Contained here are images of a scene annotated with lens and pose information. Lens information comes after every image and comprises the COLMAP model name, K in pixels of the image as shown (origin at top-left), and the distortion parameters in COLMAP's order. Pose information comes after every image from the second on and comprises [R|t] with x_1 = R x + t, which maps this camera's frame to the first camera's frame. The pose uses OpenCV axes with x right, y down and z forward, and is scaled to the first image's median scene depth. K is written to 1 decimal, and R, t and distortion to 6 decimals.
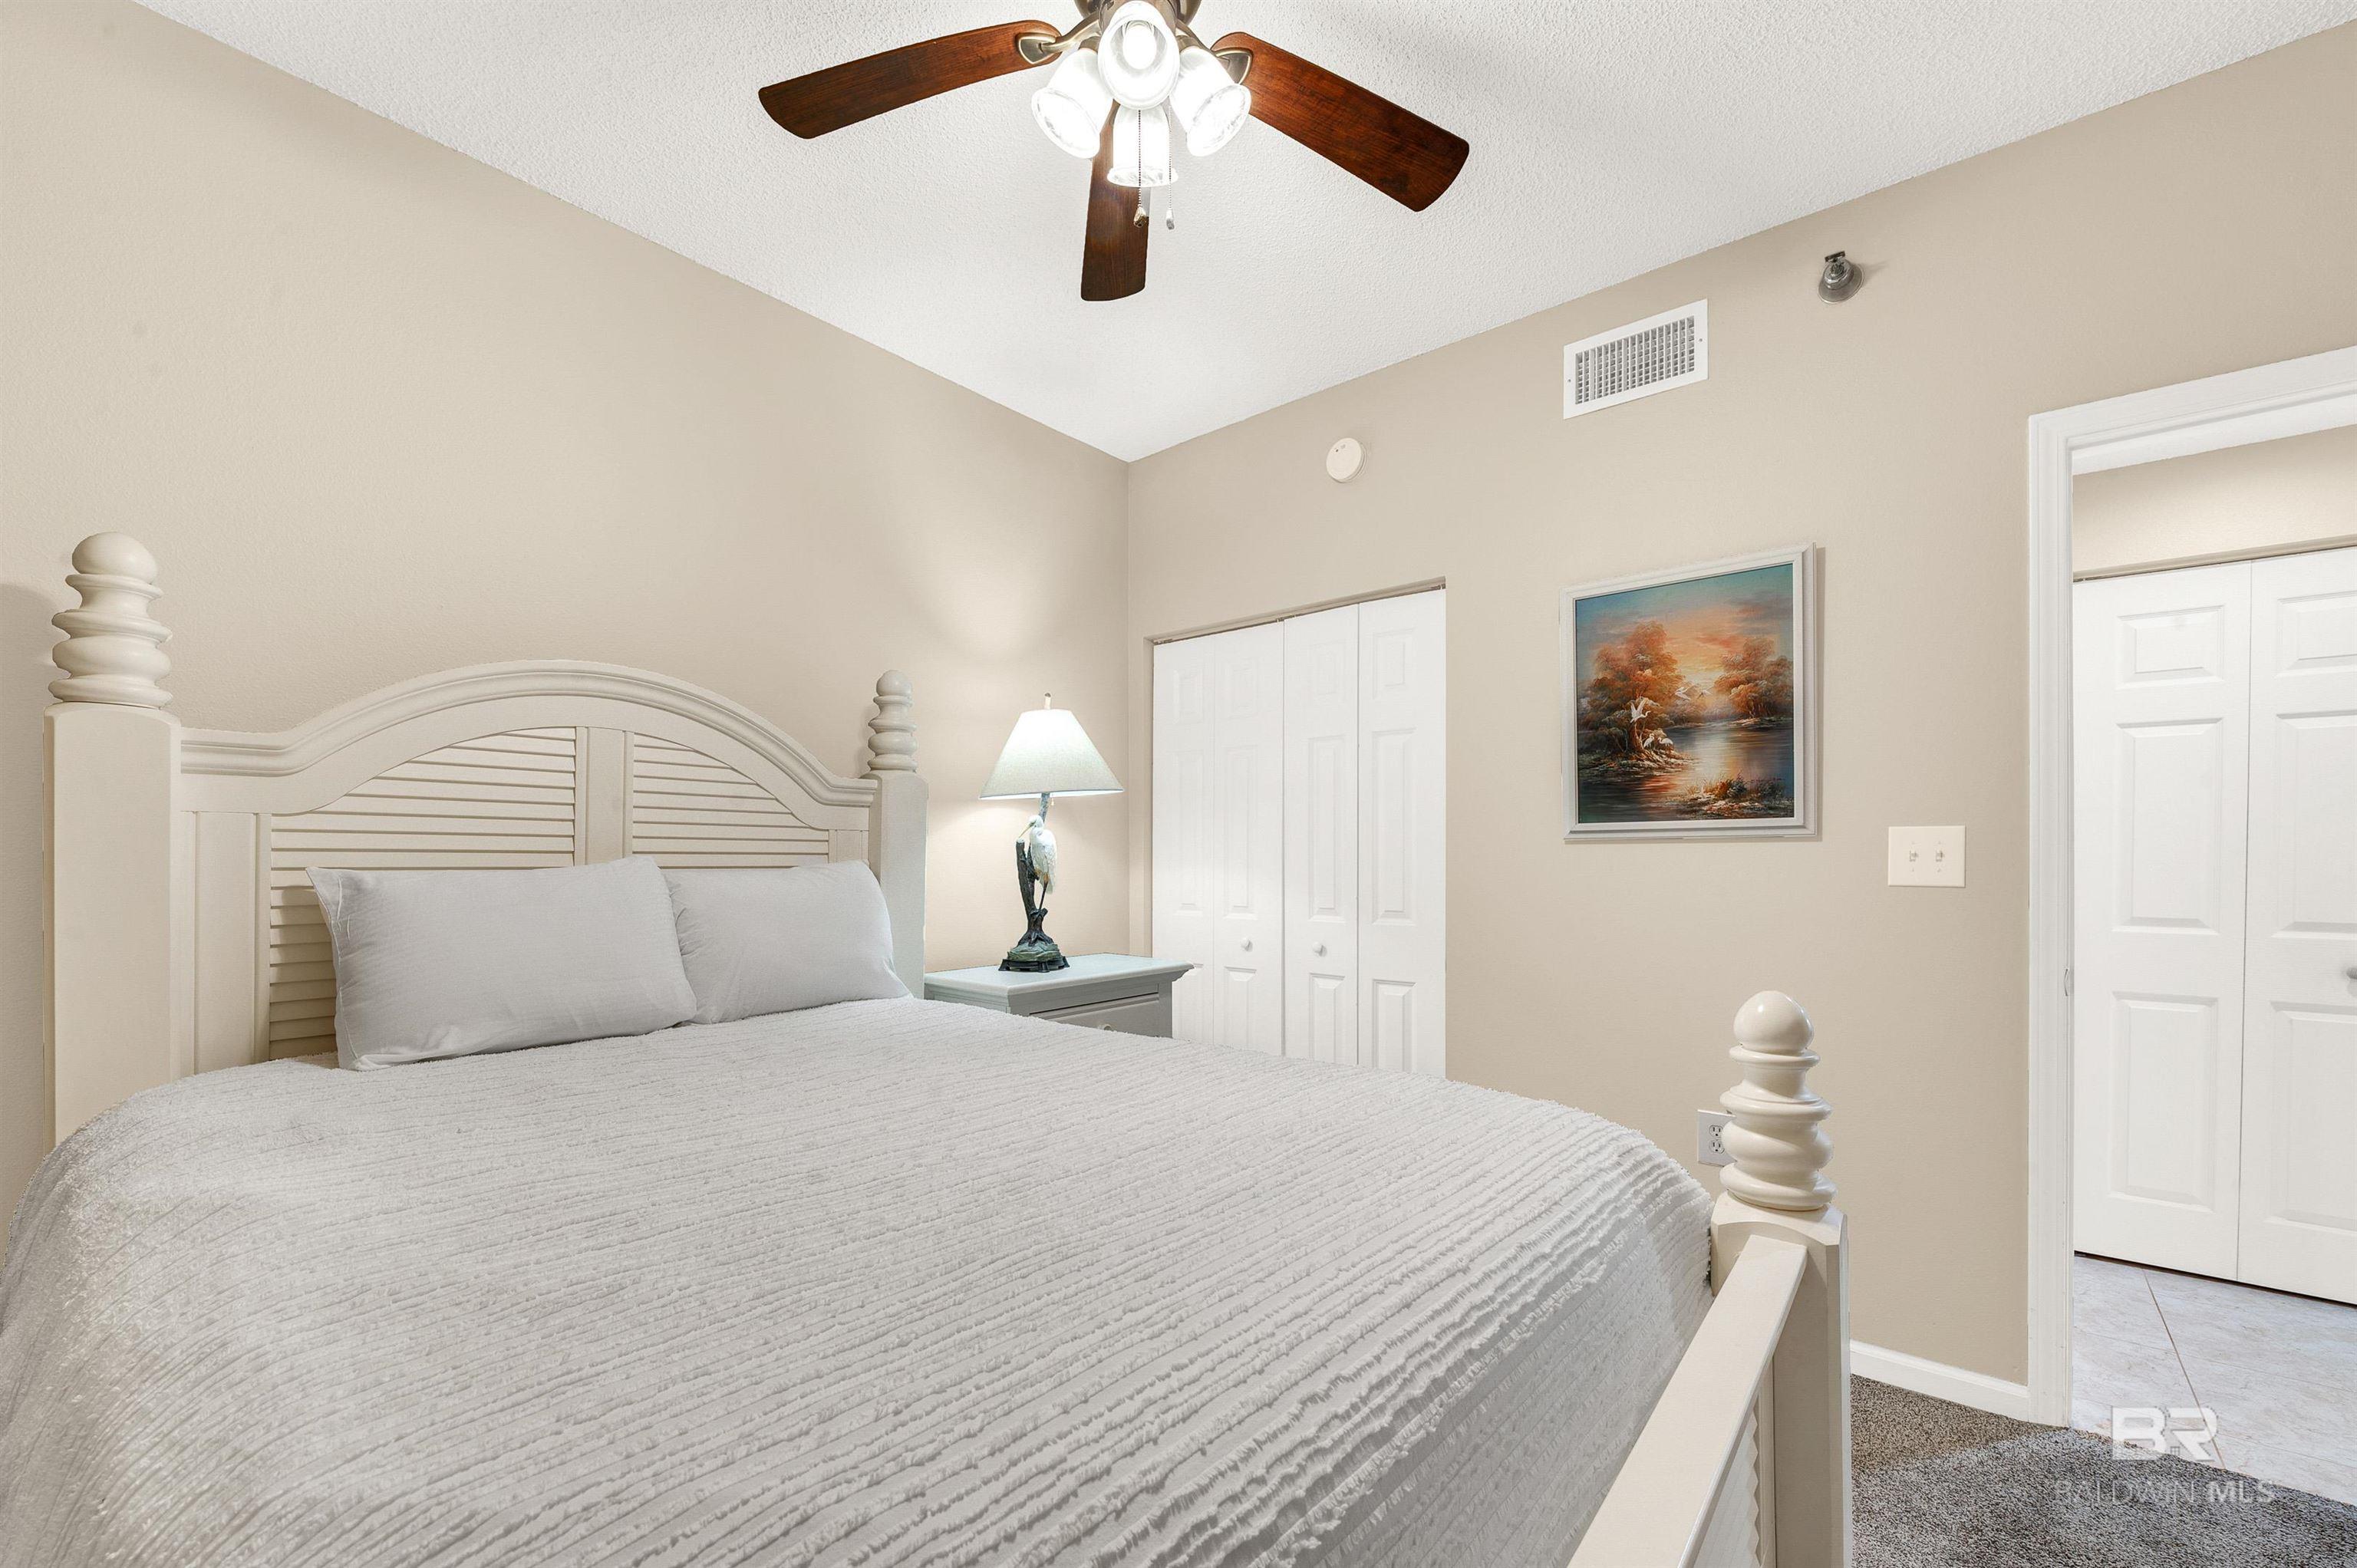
lens RADIAL K [[976.1, 0, 1208.7], [0, 976.1, 860.2], [0, 0, 1]] dist [0.000509, -0.000006]
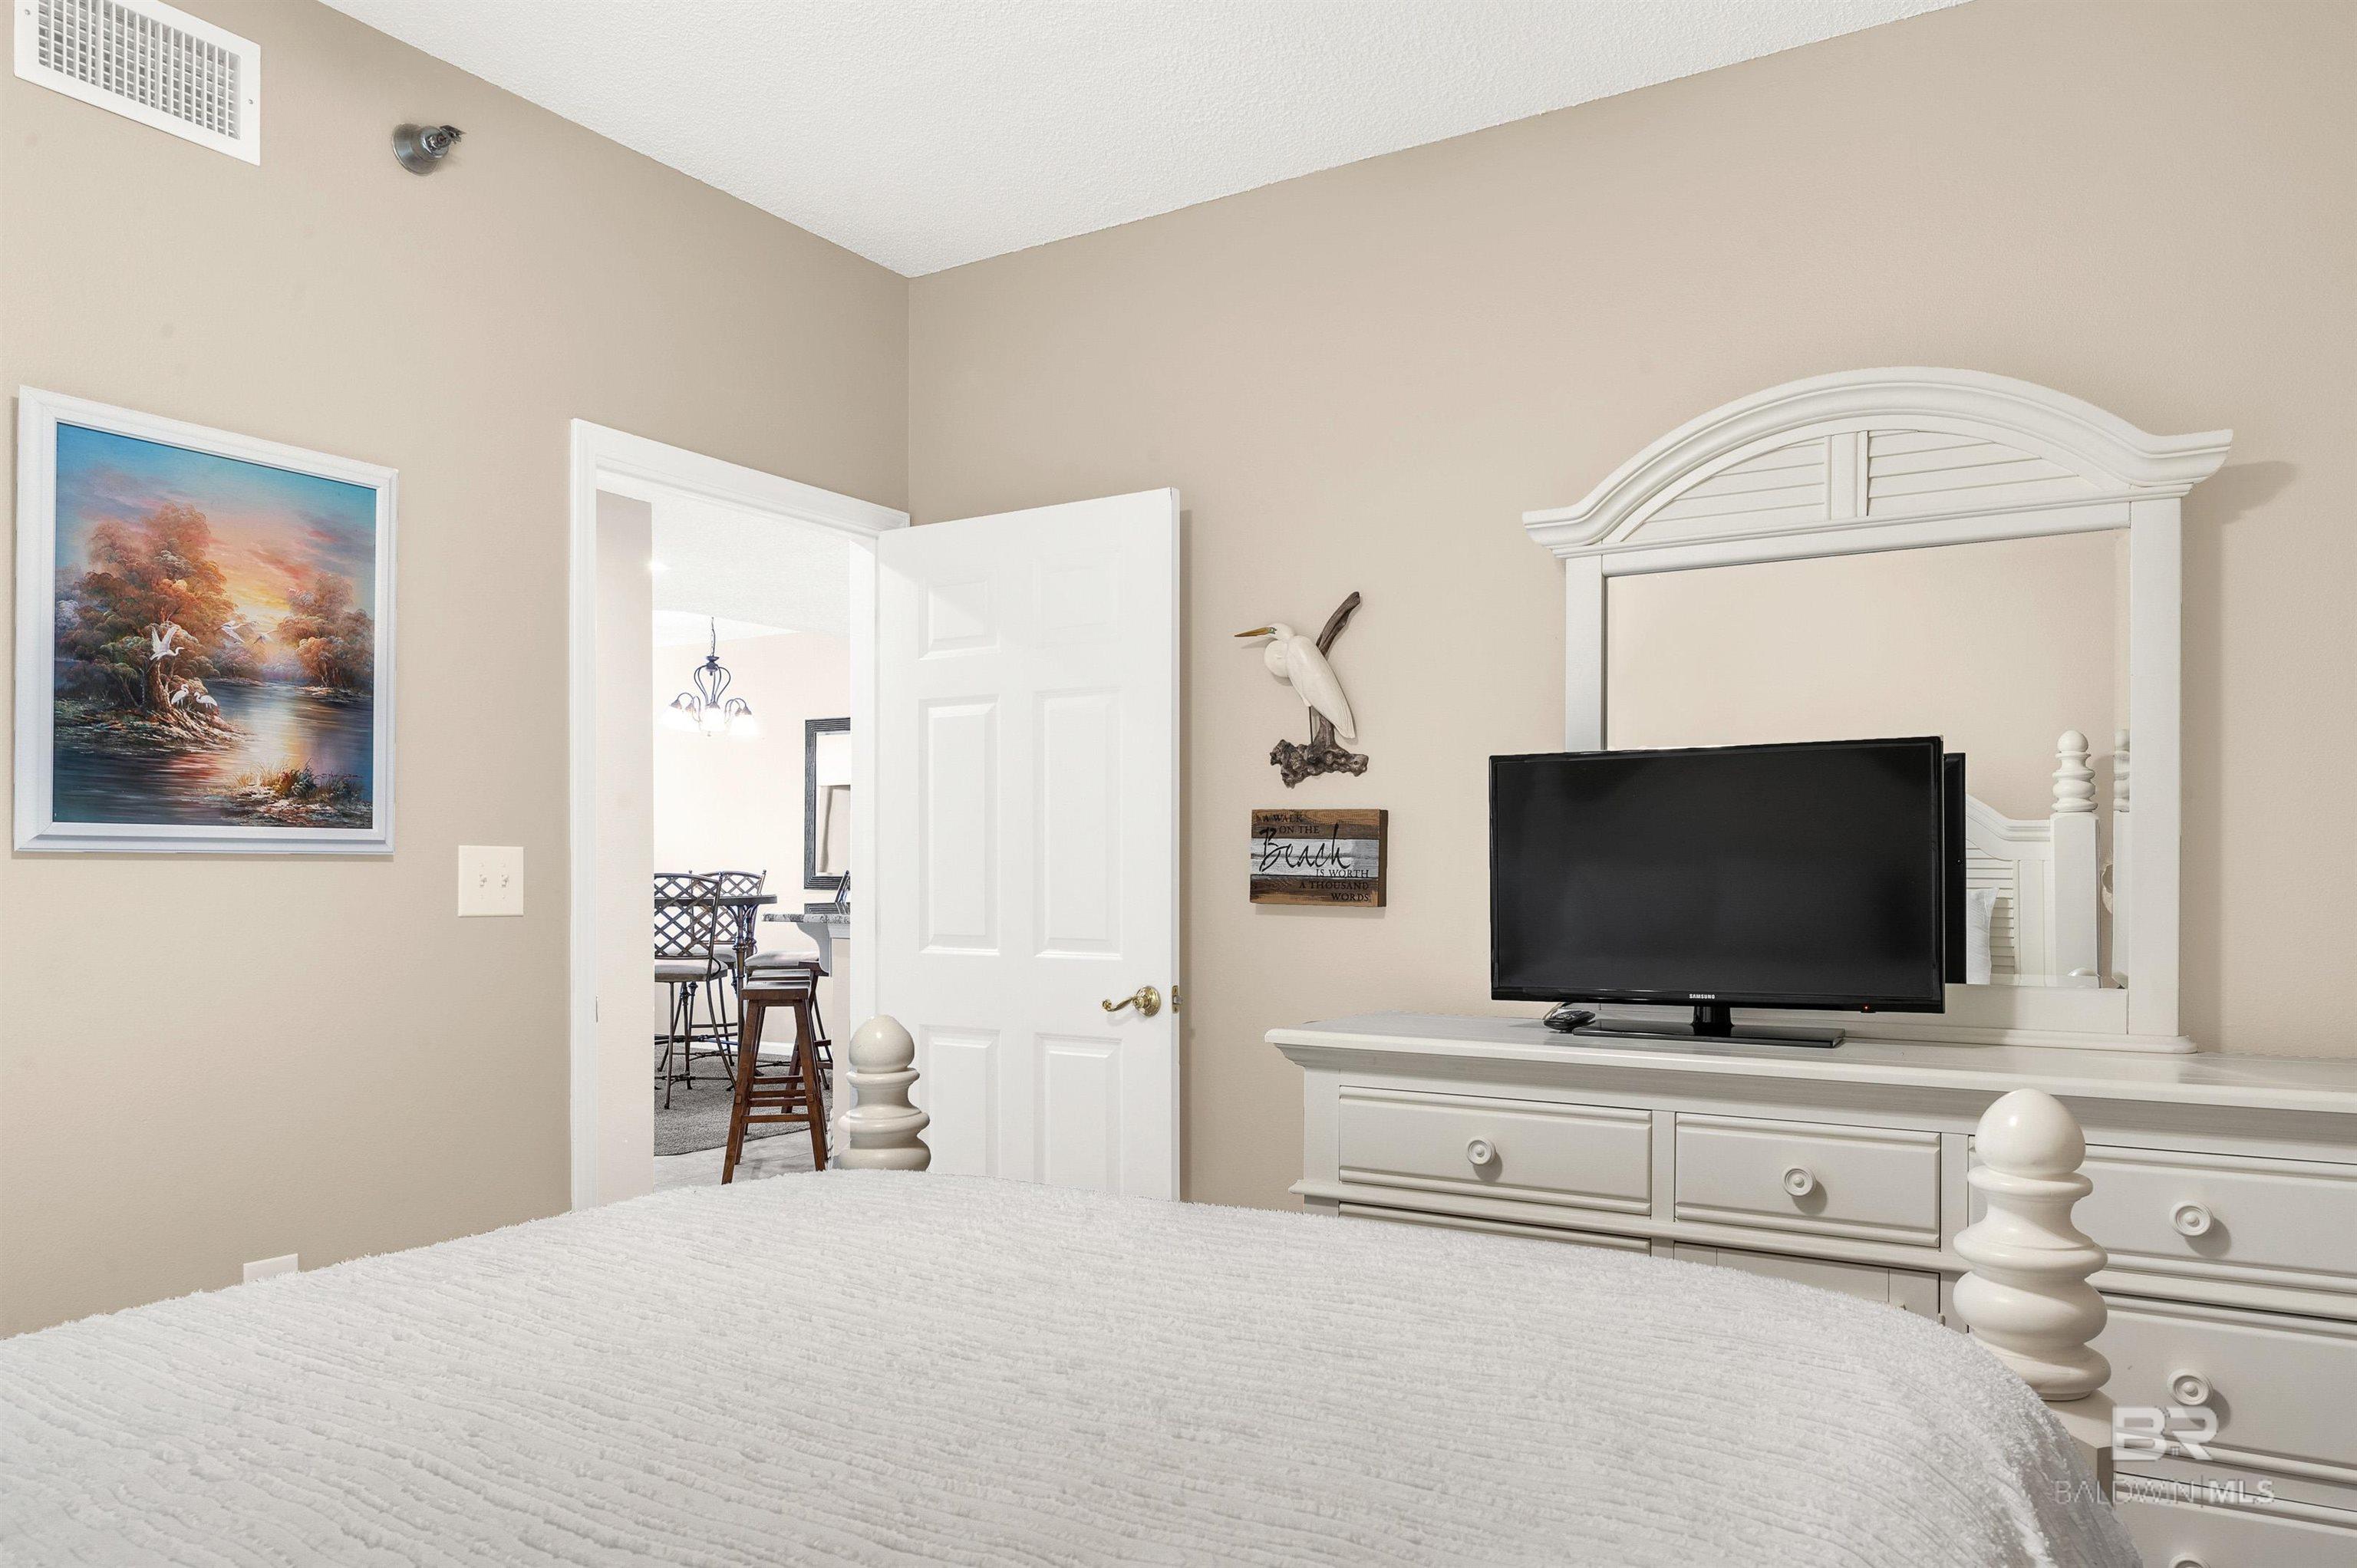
lens RADIAL K [[1633.1, 0, 1200.7], [0, 1633.1, 887.3], [0, 0, 1]] dist [0.002304, -0.001087]
pose [[-0.138891, -0.009226, 0.990265, -0.686037], [-0.005950, 0.999946, 0.008481, -0.012886], [-0.990290, -0.004714, -0.138938, 0.512934]]
